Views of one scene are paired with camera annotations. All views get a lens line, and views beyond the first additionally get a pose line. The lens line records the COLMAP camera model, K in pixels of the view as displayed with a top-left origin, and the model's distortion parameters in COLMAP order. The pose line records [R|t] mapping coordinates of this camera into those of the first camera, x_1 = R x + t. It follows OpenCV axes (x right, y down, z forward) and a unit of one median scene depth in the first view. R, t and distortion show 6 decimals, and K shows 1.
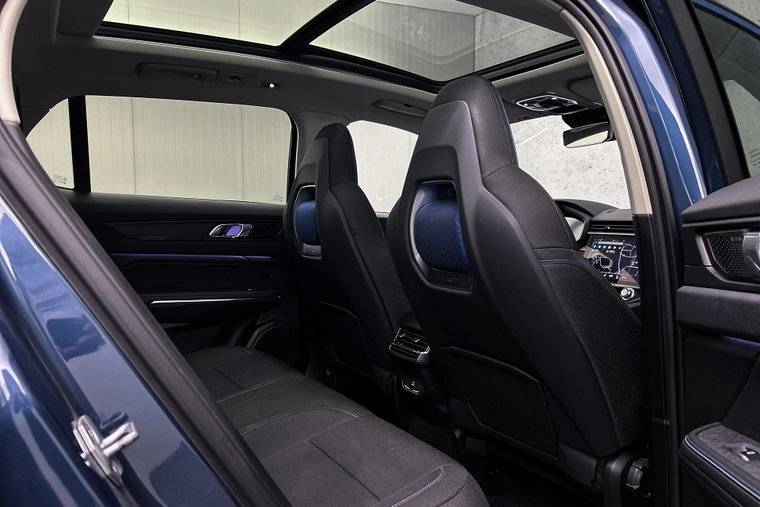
lens RADIAL K [[571.4, 0, 376.0], [0, 571.4, 253.5], [0, 0, 1]] dist [0.049449, -0.055824]
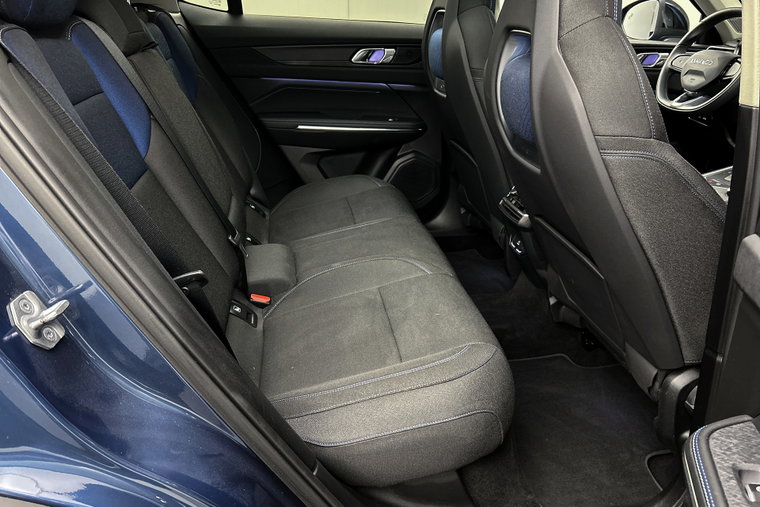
lens RADIAL K [[571.4, 0, 380.8], [0, 571.4, 260.1], [0, 0, 1]] dist [0.049449, -0.055824]
pose [[0.916989, 0.168374, -0.361637, 0.202906], [-0.029973, 0.933076, 0.358429, -0.081014], [0.397785, -0.317836, 0.860667, 0.075724]]
